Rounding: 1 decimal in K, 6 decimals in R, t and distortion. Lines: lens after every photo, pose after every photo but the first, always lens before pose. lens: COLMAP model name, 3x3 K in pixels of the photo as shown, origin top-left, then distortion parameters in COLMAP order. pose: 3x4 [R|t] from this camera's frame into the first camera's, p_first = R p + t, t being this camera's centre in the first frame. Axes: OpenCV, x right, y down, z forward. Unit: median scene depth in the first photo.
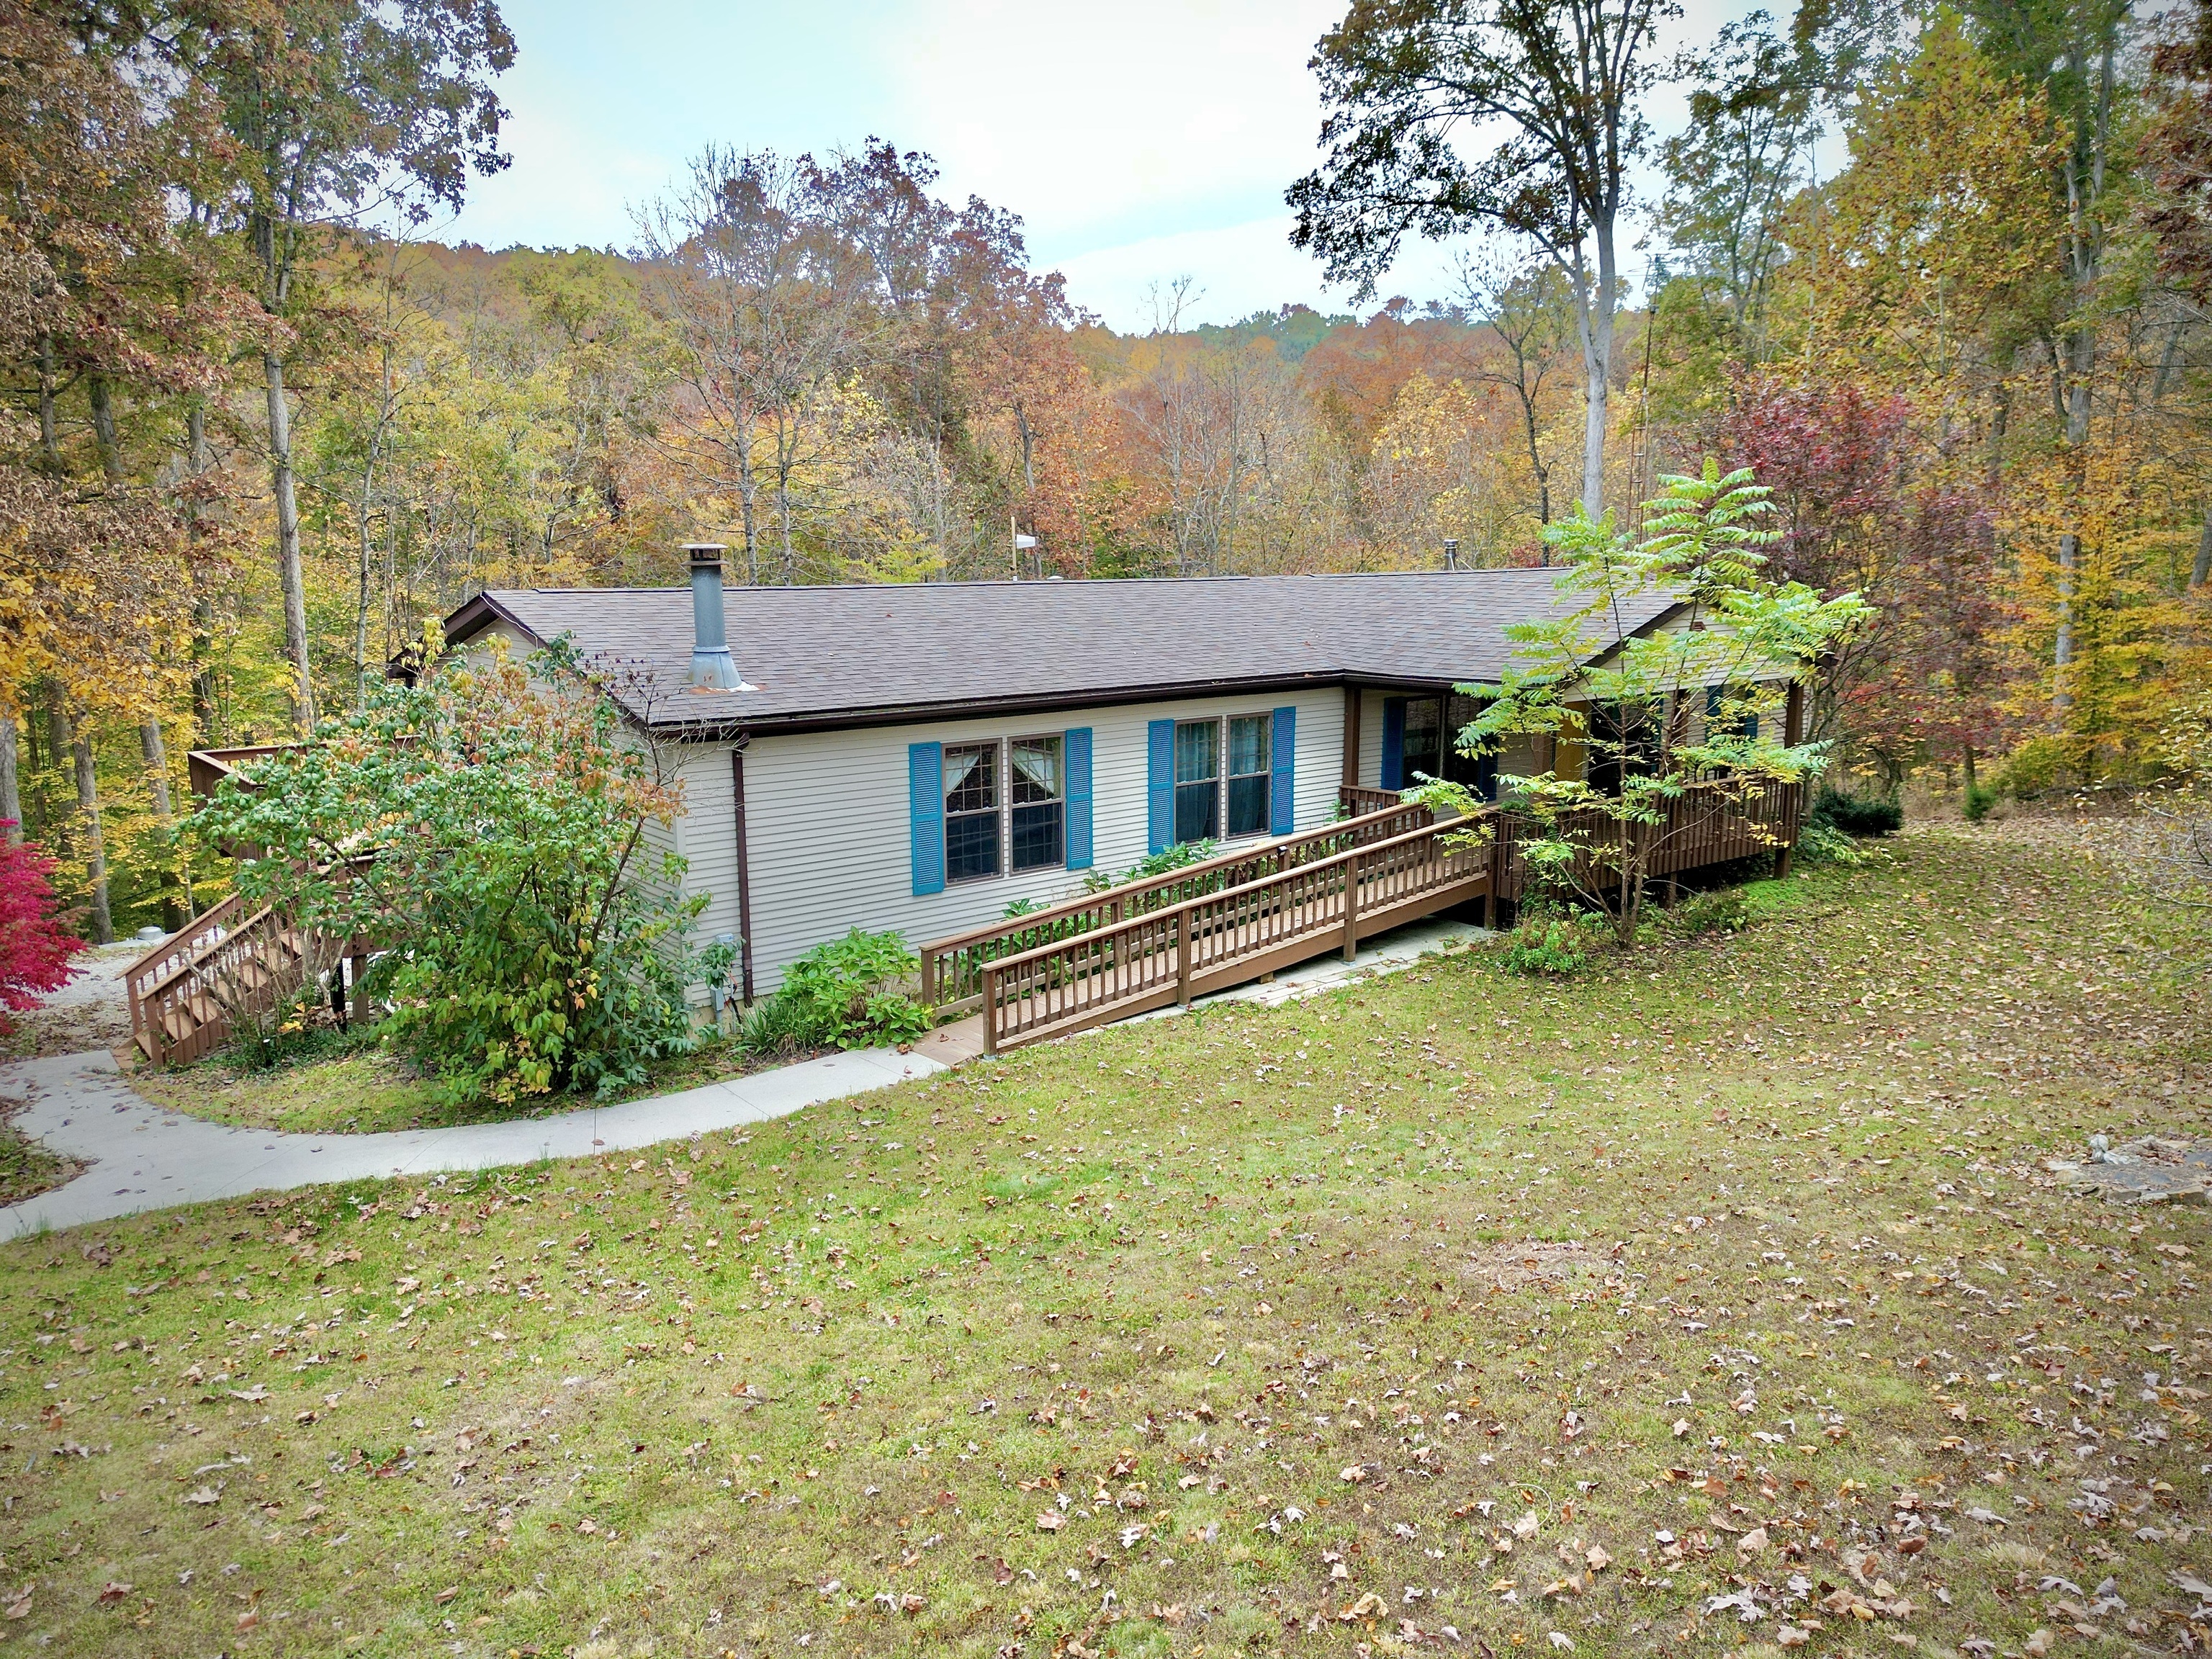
lens RADIAL K [[1548.3, 0, 1108.2], [0, 1548.3, 830.6], [0, 0, 1]] dist [0.077793, -0.083682]
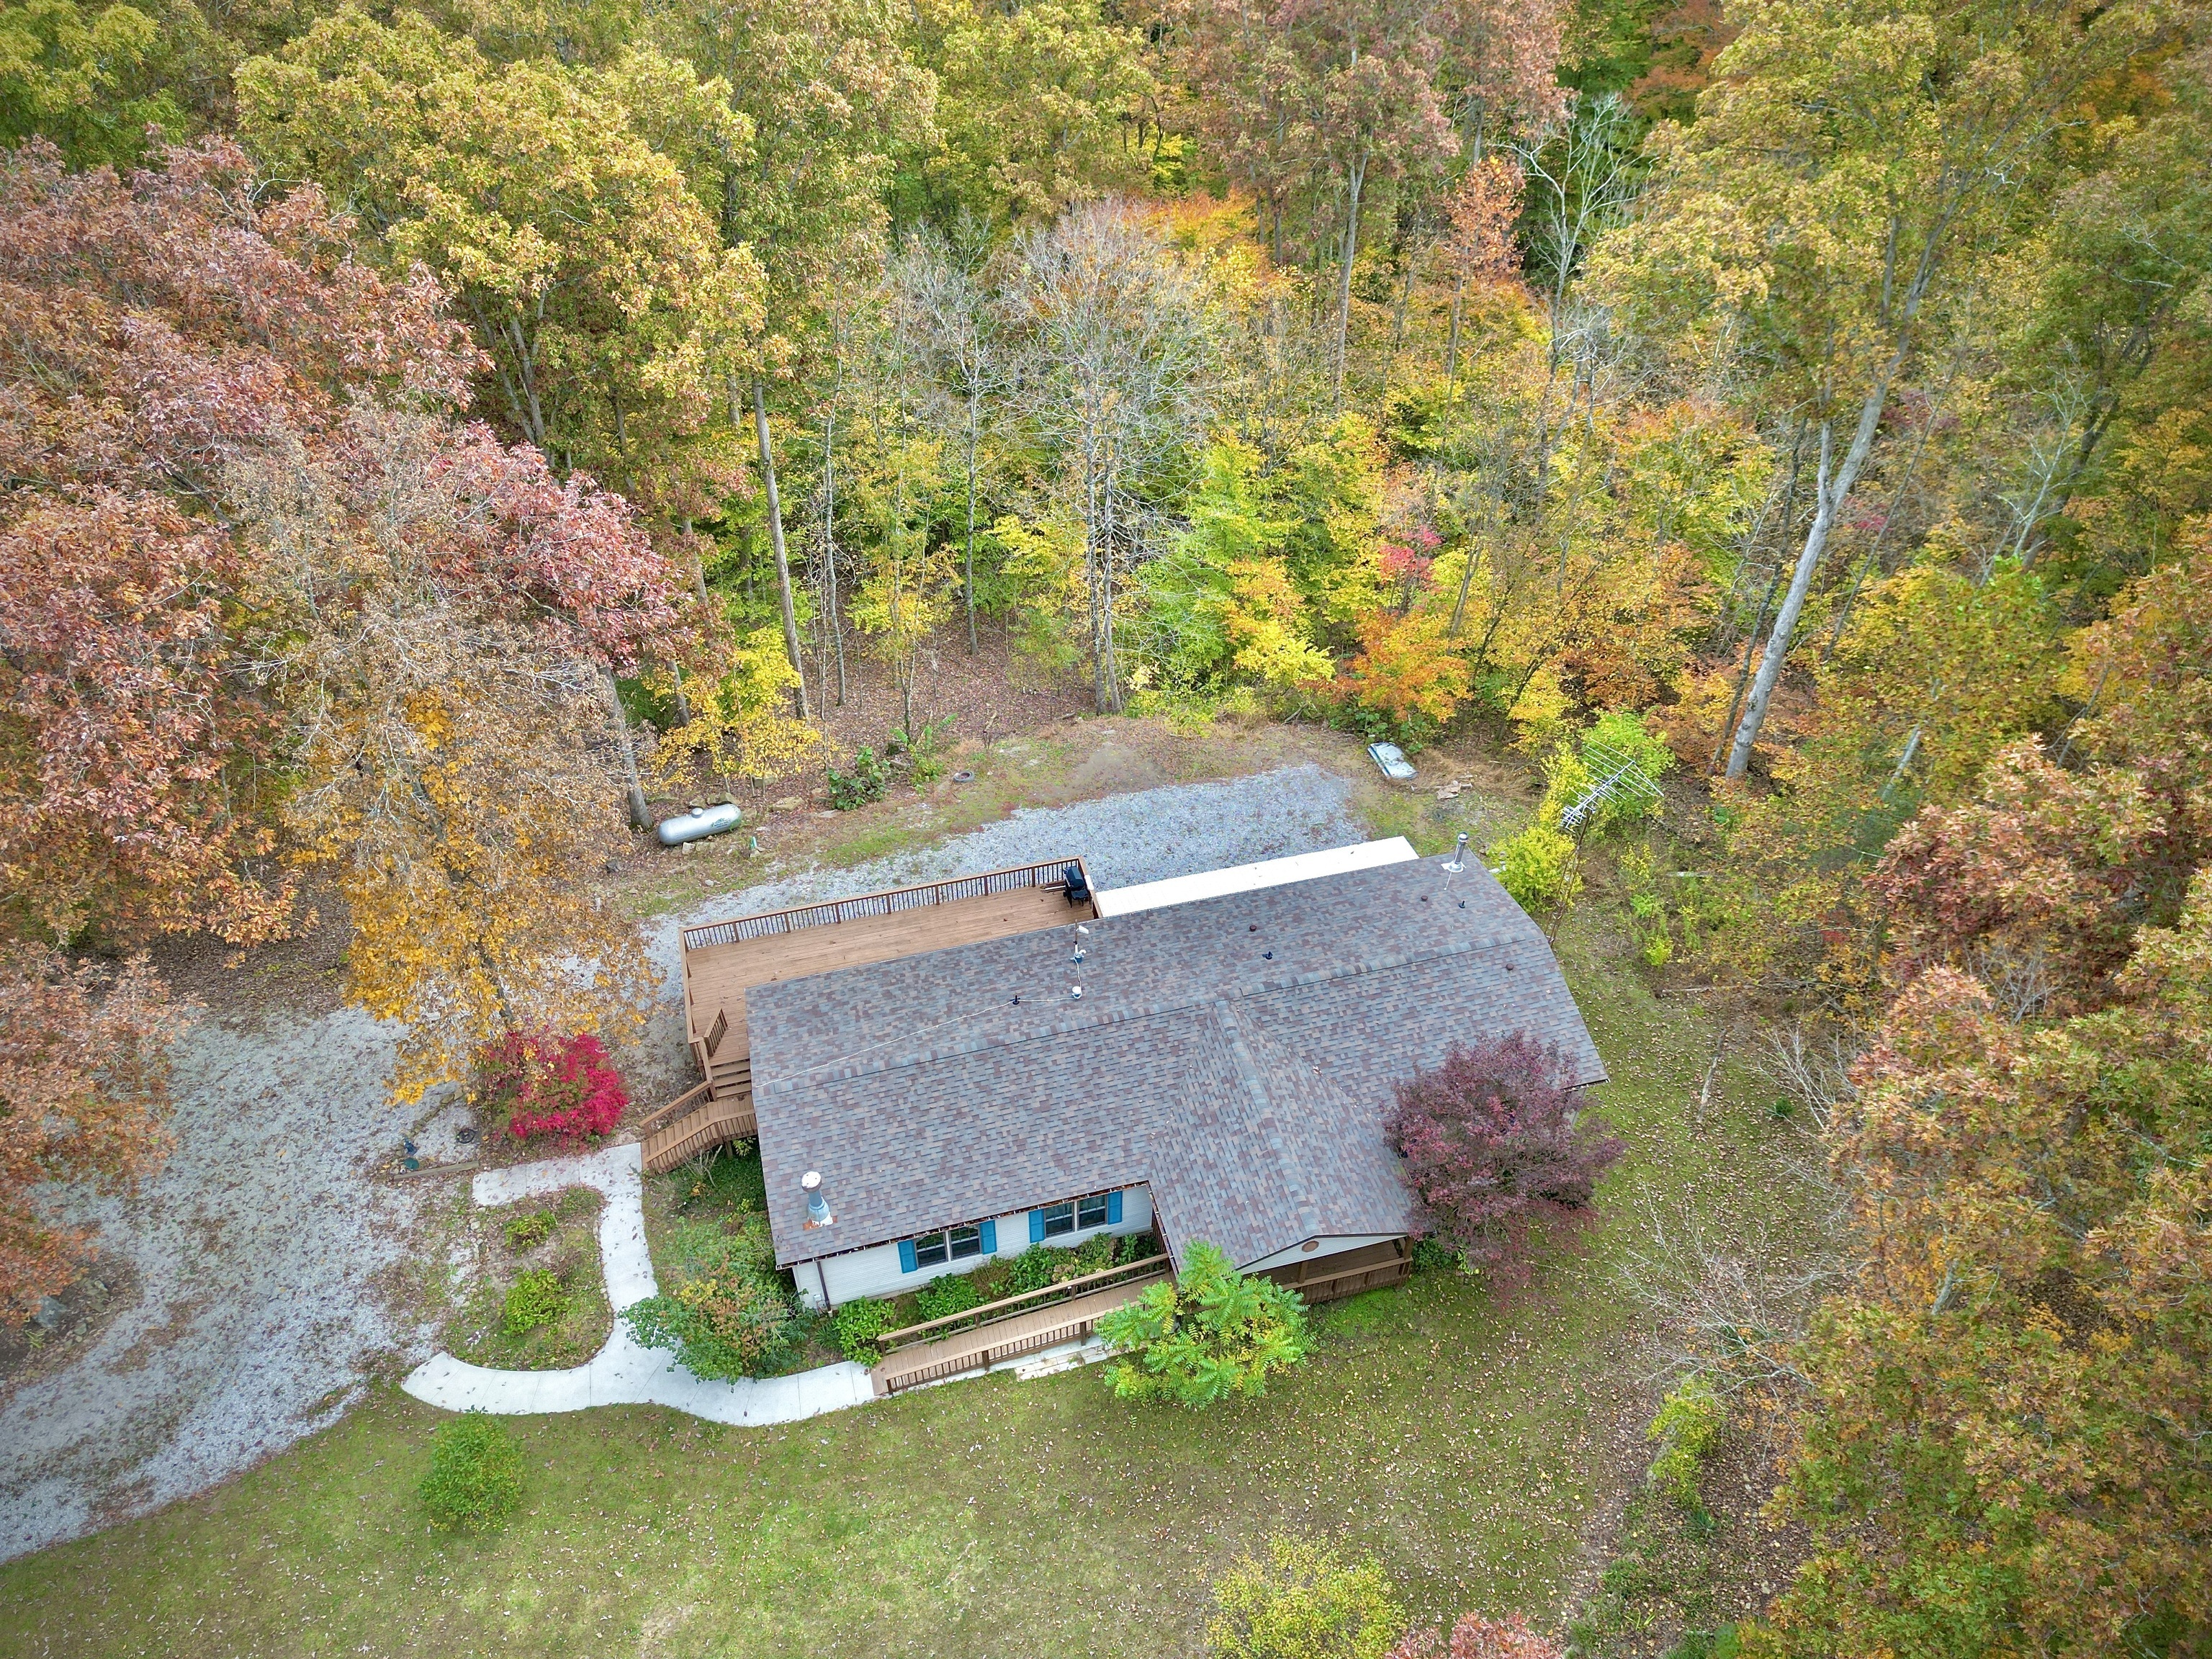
lens RADIAL K [[1546.5, 0, 1104.4], [0, 1546.5, 830.9], [0, 0, 1]] dist [0.052548, -0.040225]
pose [[0.913059, 0.292285, -0.284415, 0.618273], [-0.080129, 0.812371, 0.577610, -1.857440], [0.399877, -0.504602, 0.765163, -0.343637]]
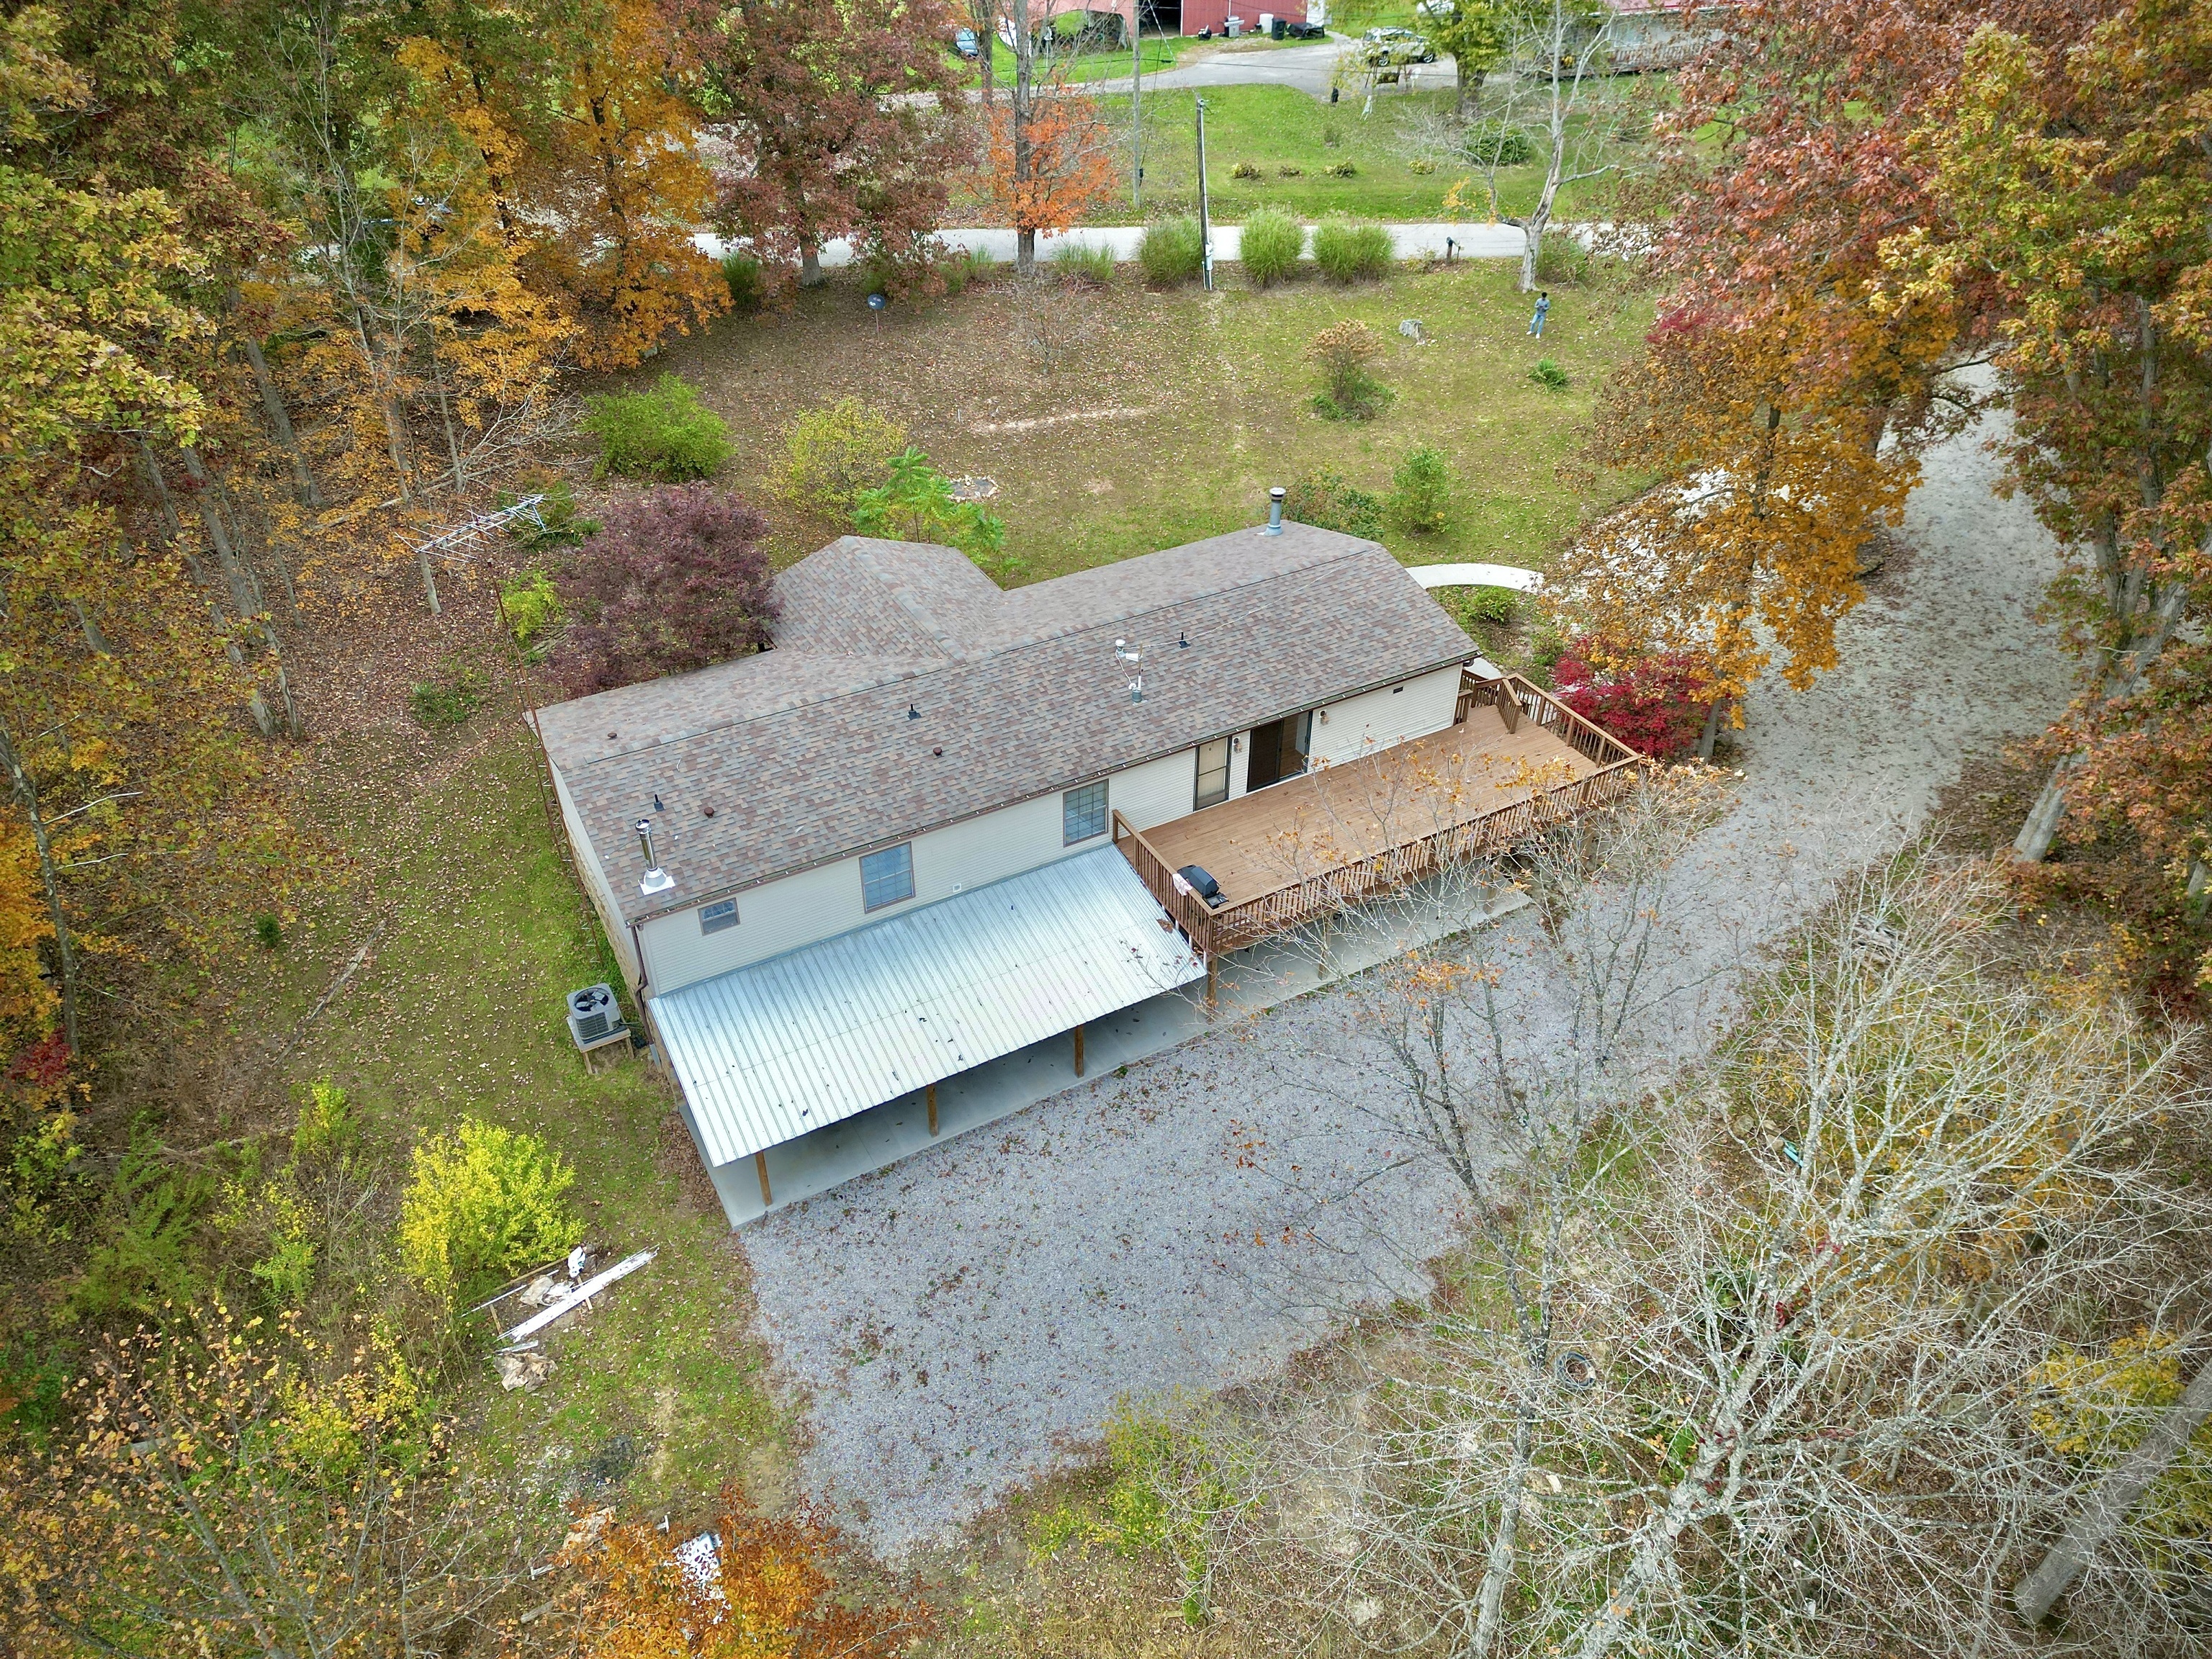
lens RADIAL K [[1550.9, 0, 1103.1], [0, 1550.9, 824.1], [0, 0, 1]] dist [0.065519, -0.061444]
pose [[-0.987170, -0.096037, 0.127562, -0.333166], [0.026776, 0.688017, 0.725201, -1.658376], [-0.157411, 0.719312, -0.676618, 3.092549]]
